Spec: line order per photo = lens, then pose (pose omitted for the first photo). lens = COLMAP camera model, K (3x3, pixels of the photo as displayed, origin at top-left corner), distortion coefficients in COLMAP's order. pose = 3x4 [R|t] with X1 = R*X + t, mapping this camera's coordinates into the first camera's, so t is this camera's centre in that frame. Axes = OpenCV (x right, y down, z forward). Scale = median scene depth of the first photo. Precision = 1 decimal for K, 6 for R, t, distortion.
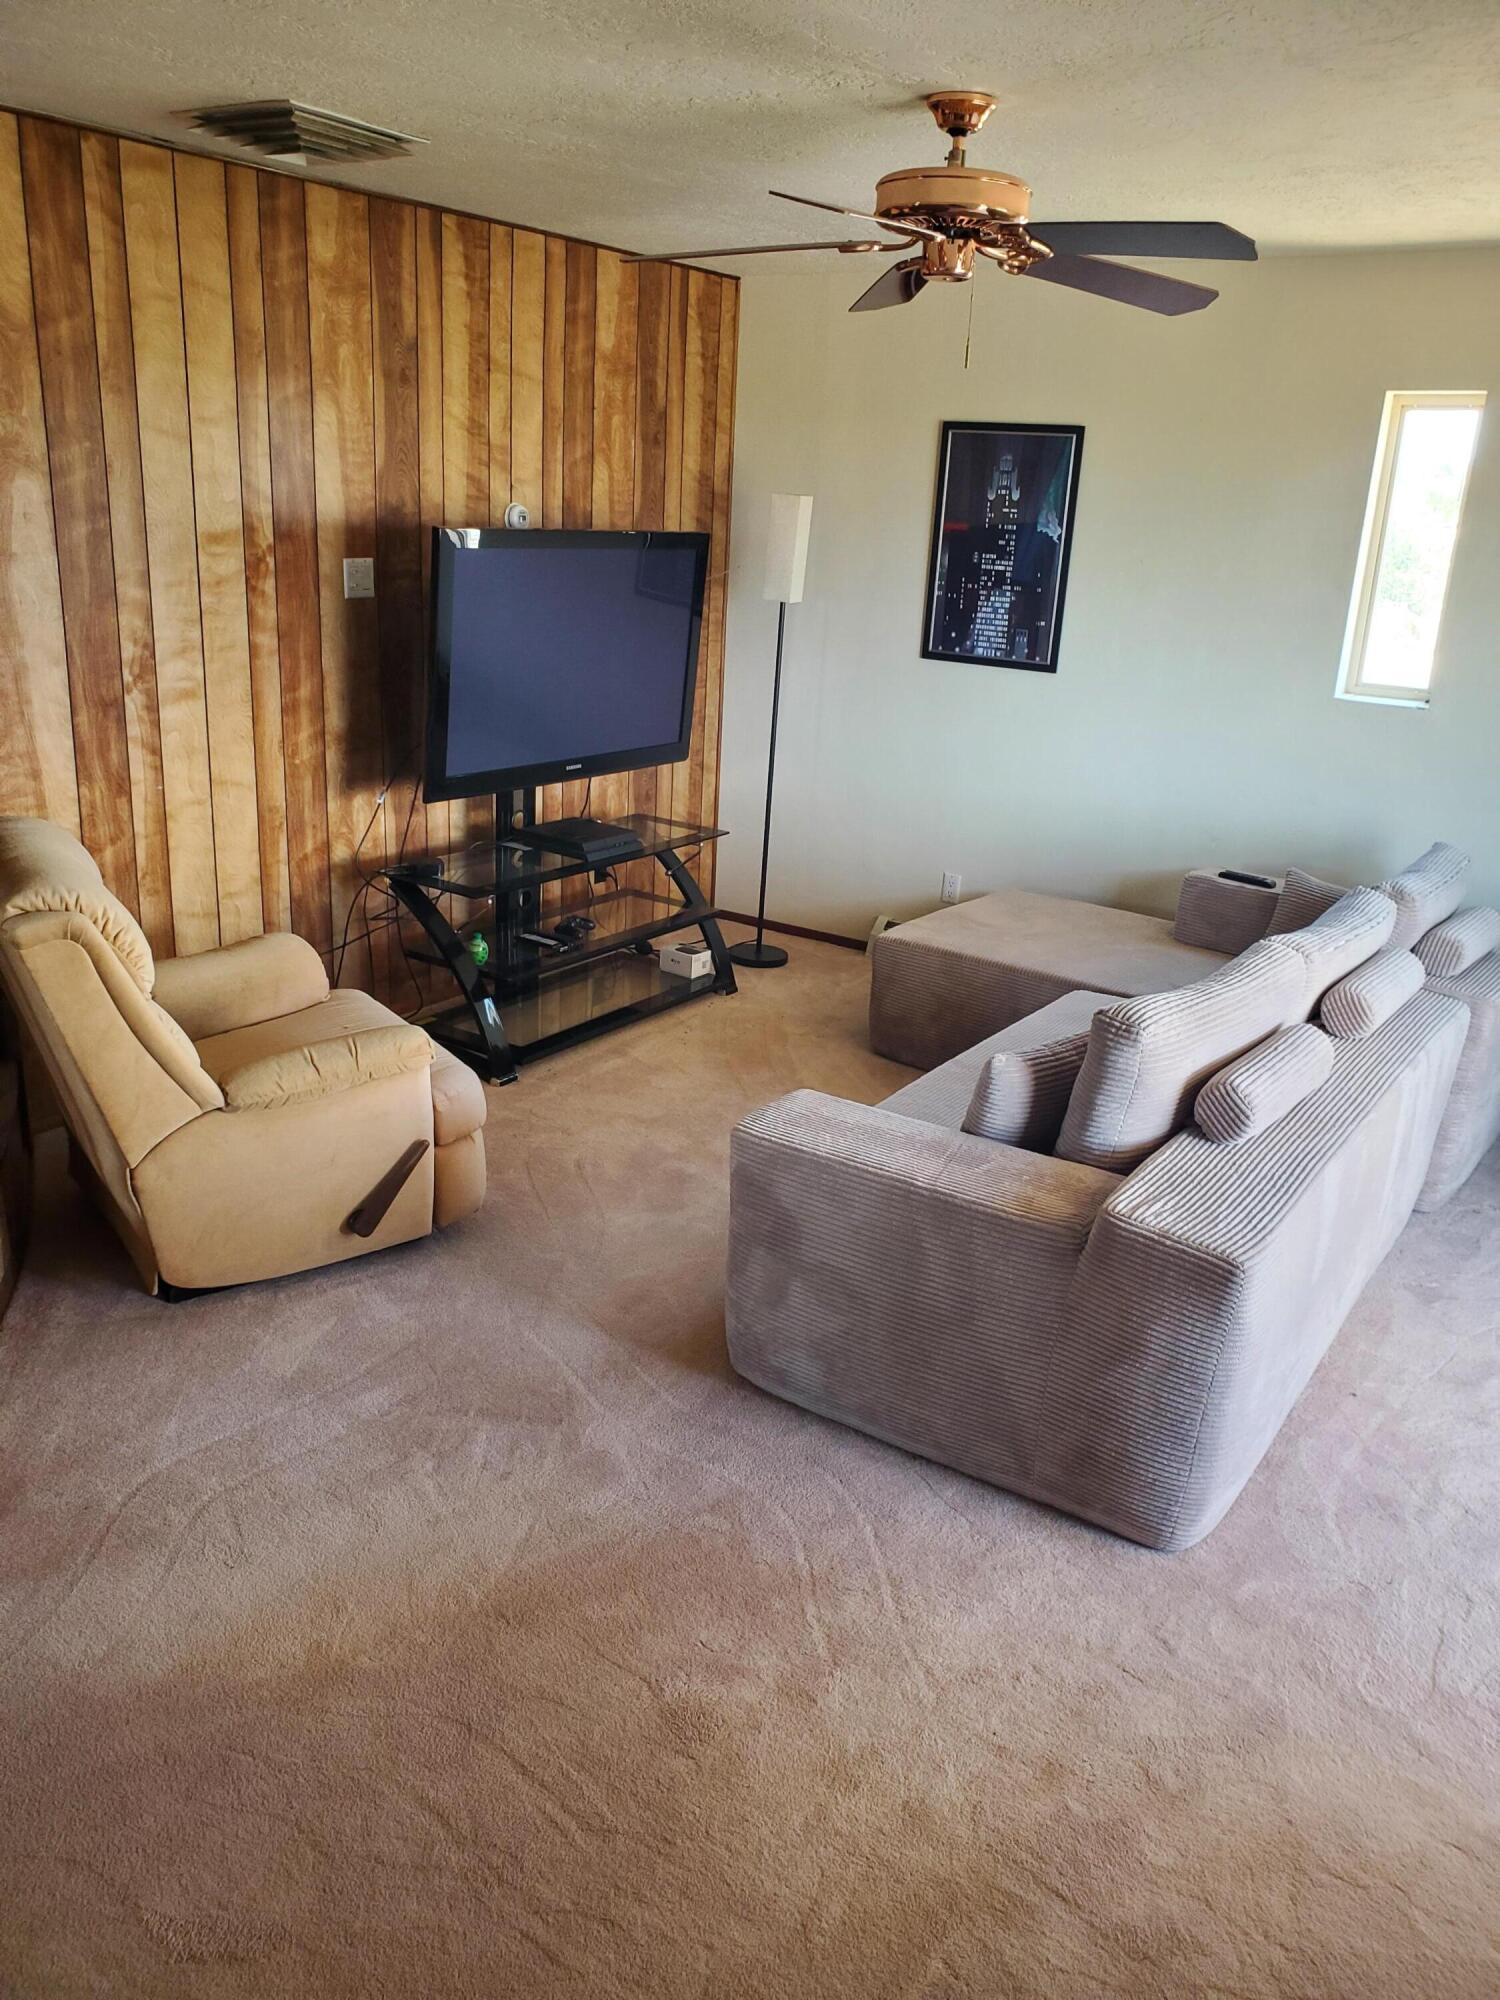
lens RADIAL K [[1516.0, 0, 750.0], [0, 1516.0, 1000.0], [0, 0, 1]] dist [0.009265, 0.000155]
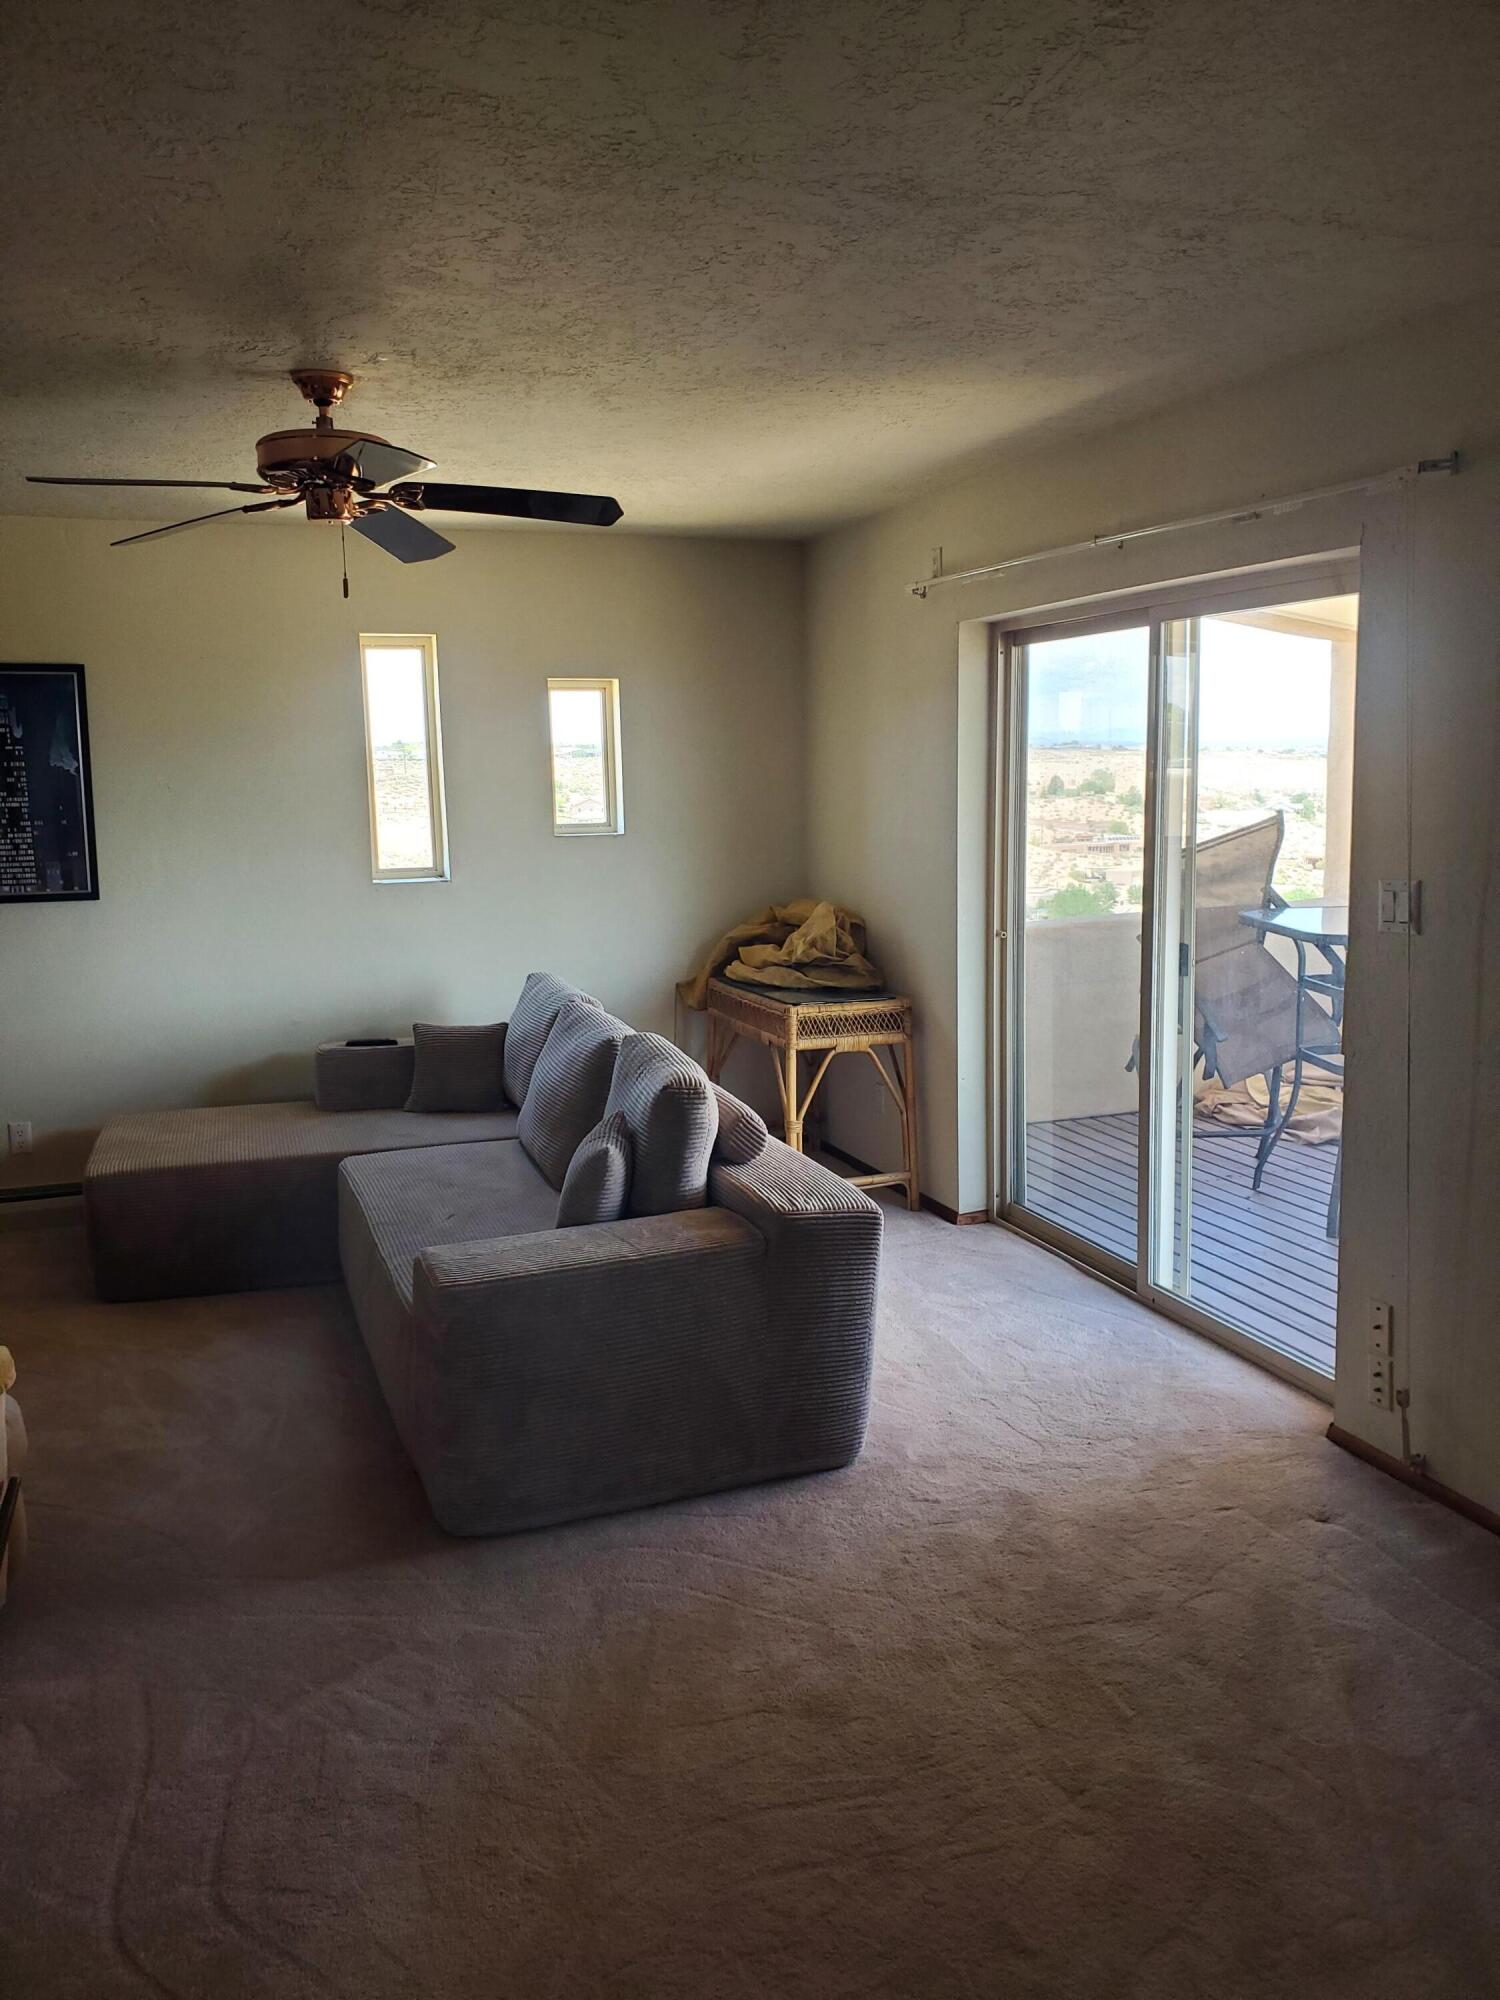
lens RADIAL K [[1486.0, 0, 750.0], [0, 1486.0, 1000.0], [0, 0, 1]] dist [-0.002276, -0.001685]
pose [[0.592503, -0.184065, 0.784258, -0.627115], [0.302768, 0.953051, -0.005059, -0.031666], [-0.746507, 0.240445, 0.620414, 0.159468]]
